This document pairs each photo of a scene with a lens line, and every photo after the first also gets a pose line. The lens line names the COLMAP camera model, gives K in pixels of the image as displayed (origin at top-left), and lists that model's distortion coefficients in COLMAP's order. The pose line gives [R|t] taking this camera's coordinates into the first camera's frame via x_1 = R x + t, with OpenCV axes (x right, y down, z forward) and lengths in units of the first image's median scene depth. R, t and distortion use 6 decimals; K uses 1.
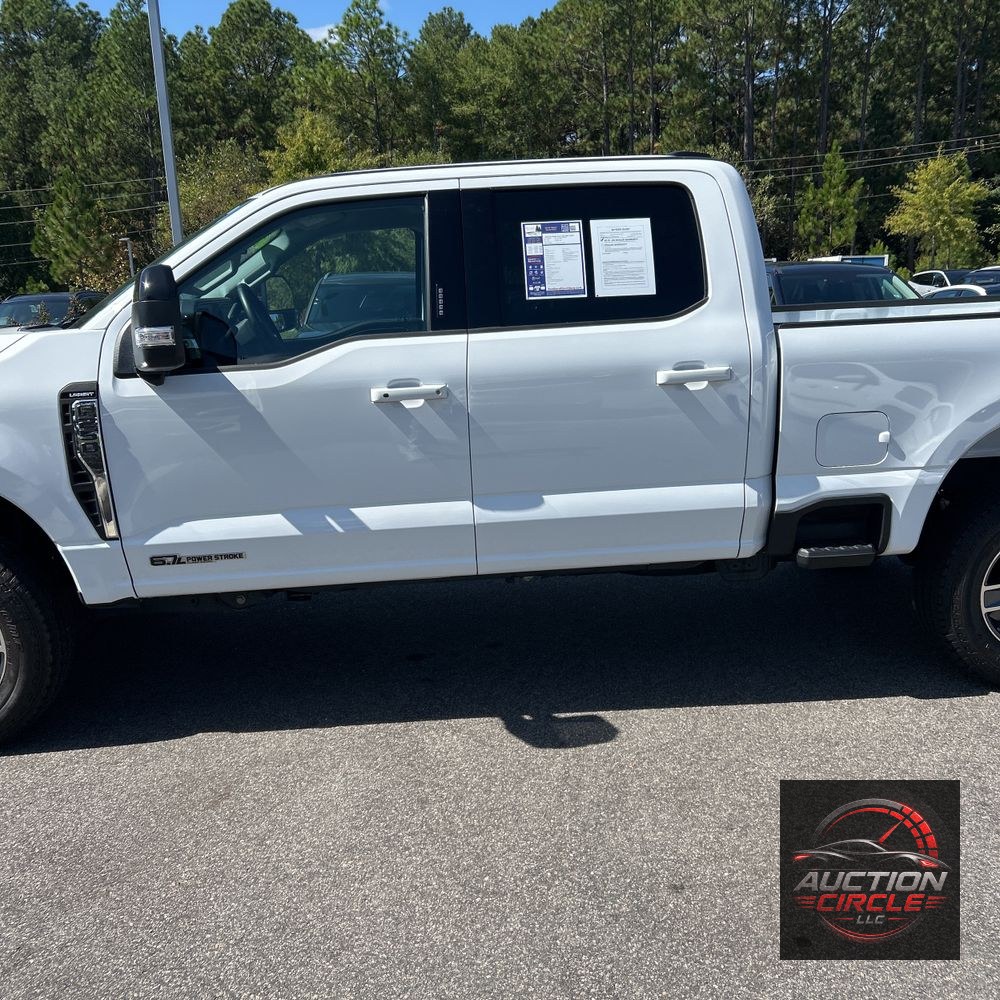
lens RADIAL K [[1016.7, 0, 489.3], [0, 1016.7, 512.6], [0, 0, 1]] dist [0.019637, 0.000000]
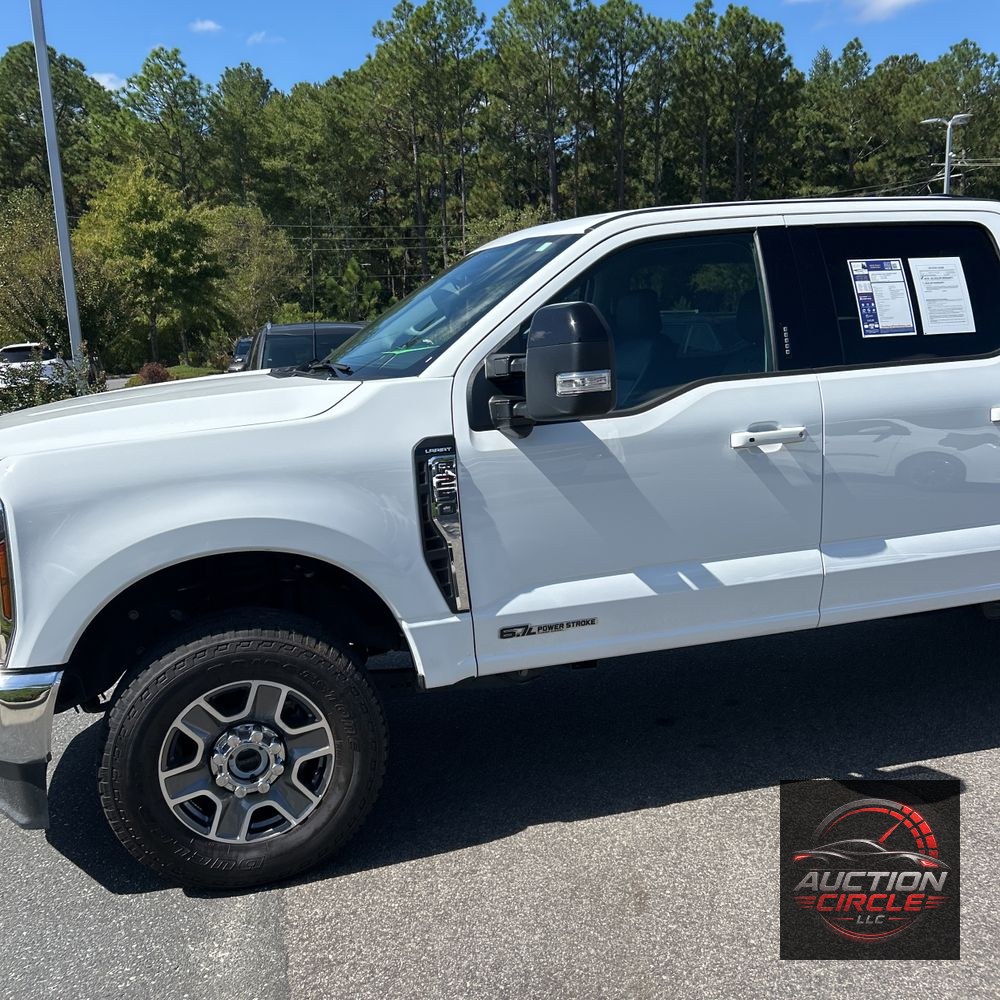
lens RADIAL K [[1016.7, 0, 498.9], [0, 1016.7, 508.8], [0, 0, 1]] dist [0.019637, 0.000000]
pose [[0.978254, -0.041226, 0.203274, -0.478060], [0.052217, 0.997433, -0.049007, -0.016898], [-0.200732, 0.058556, 0.977895, 0.122585]]
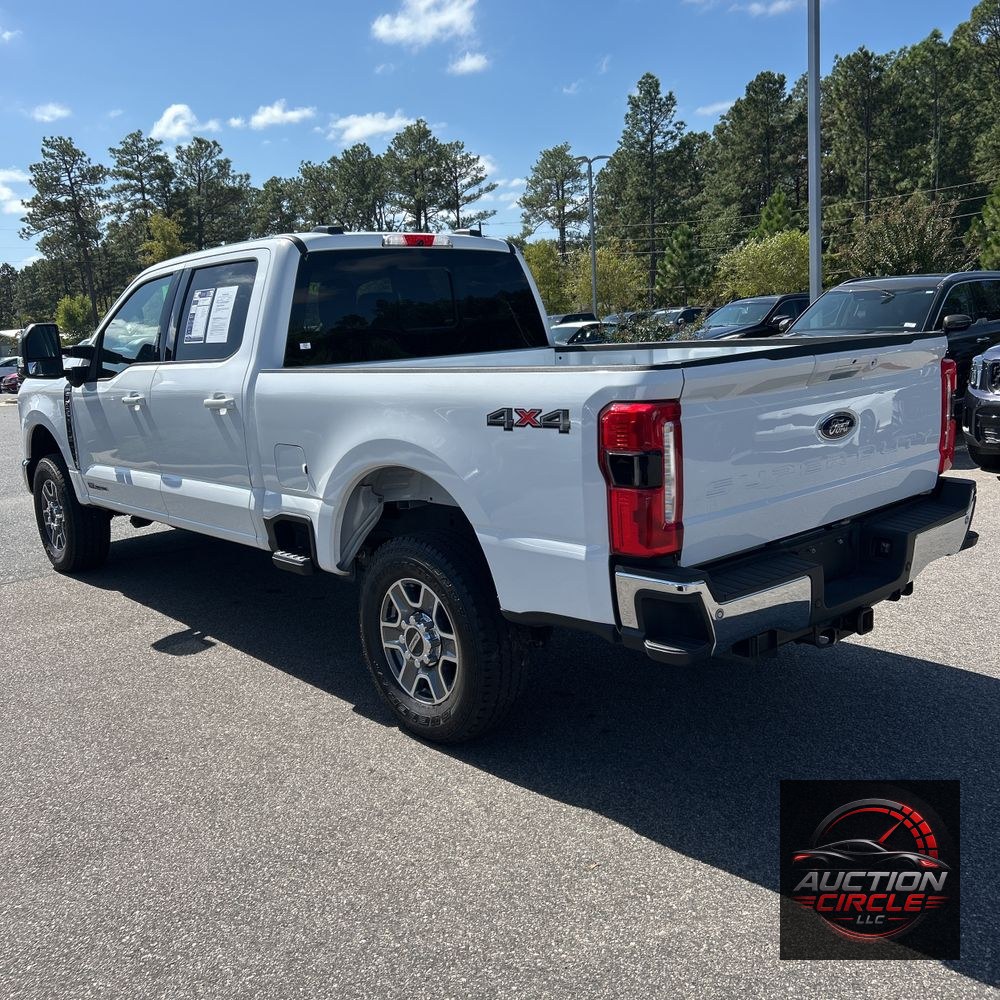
lens RADIAL K [[1016.7, 0, 495.3], [0, 1016.7, 505.6], [0, 0, 1]] dist [0.019637, 0.000000]
pose [[0.599515, 0.151011, -0.785989, 1.410387], [-0.145252, 0.986260, 0.078697, -0.151530], [0.787073, 0.066987, 0.613212, 0.442284]]
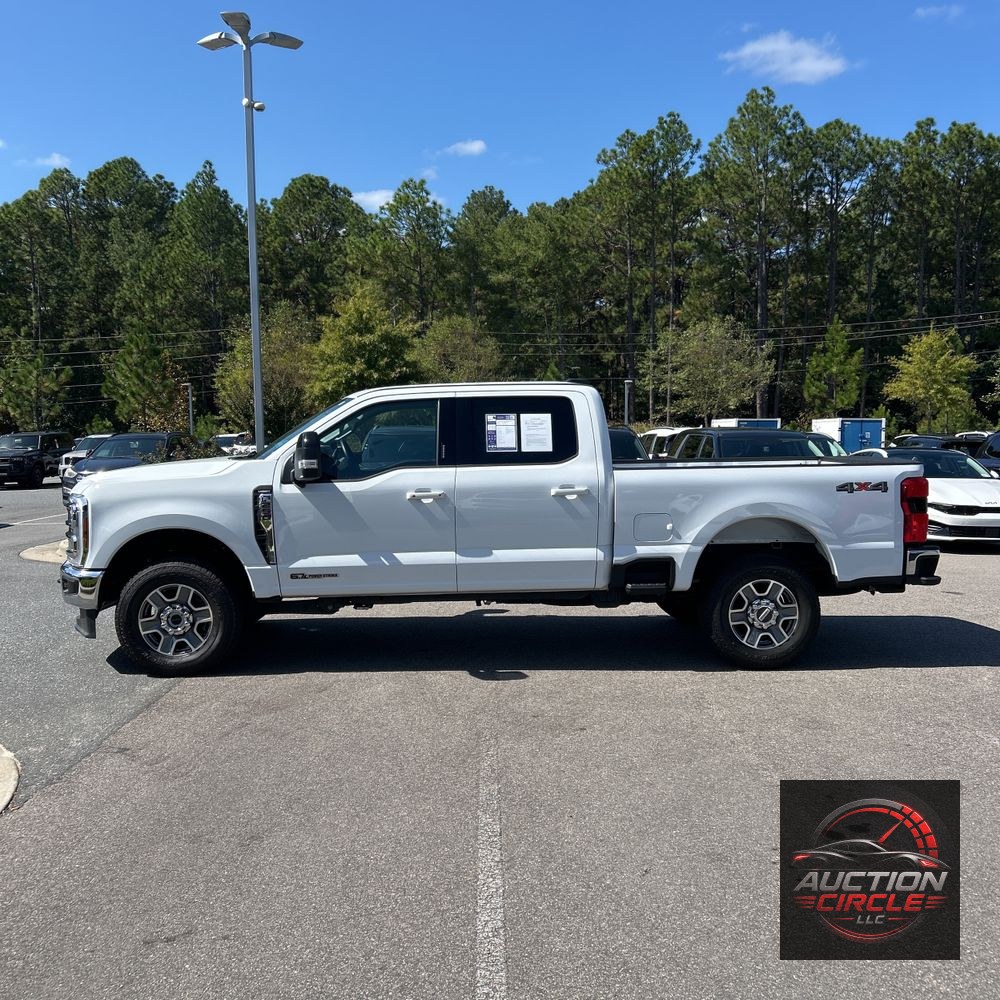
lens RADIAL K [[1016.7, 0, 498.2], [0, 1016.7, 515.9], [0, 0, 1]] dist [0.019637, 0.000000]
pose [[0.999275, 0.031265, -0.021730, 0.100136], [-0.033963, 0.989916, -0.137527, 0.176619], [0.017211, 0.138165, 0.990260, -0.894306]]
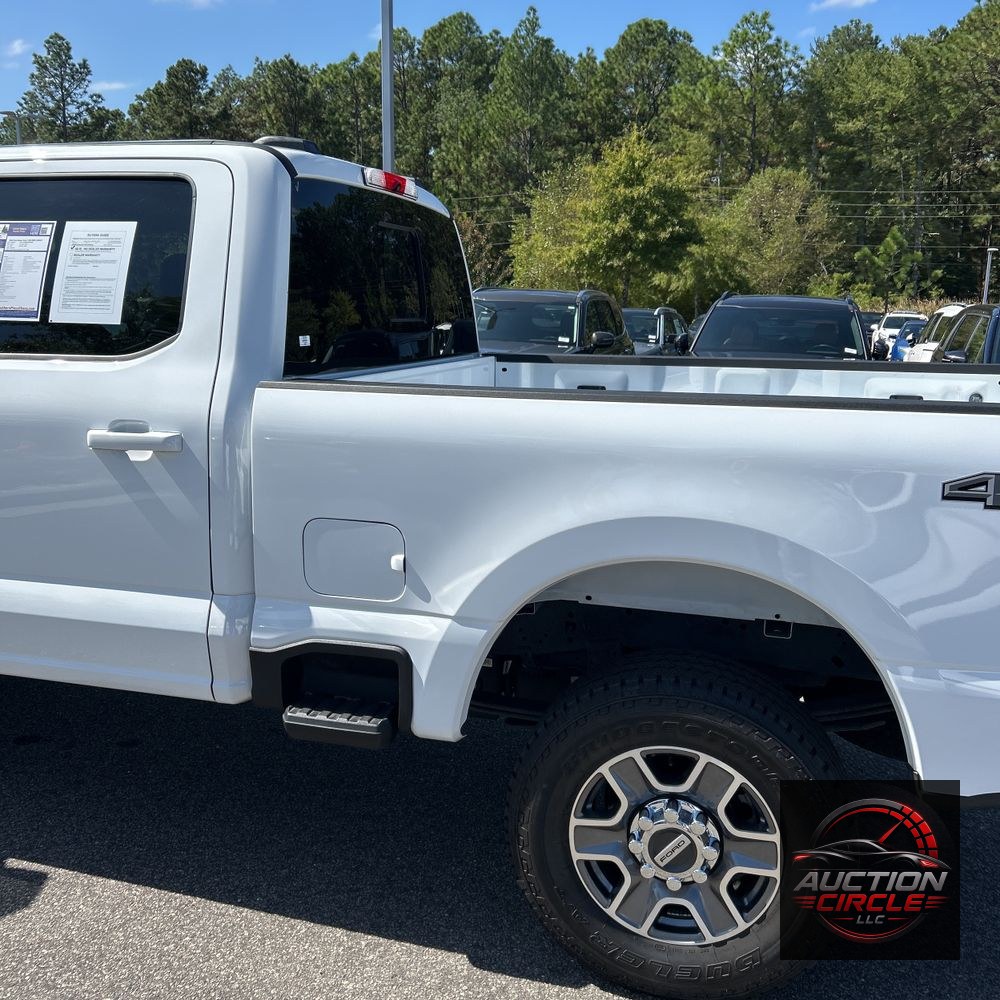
lens RADIAL K [[1016.7, 0, 502.8], [0, 1016.7, 503.1], [0, 0, 1]] dist [0.019637, 0.000000]
pose [[0.934391, 0.122716, -0.334447, 0.647736], [-0.130885, 0.991396, -0.001907, -0.116635], [0.331335, 0.045556, 0.942413, 0.389549]]
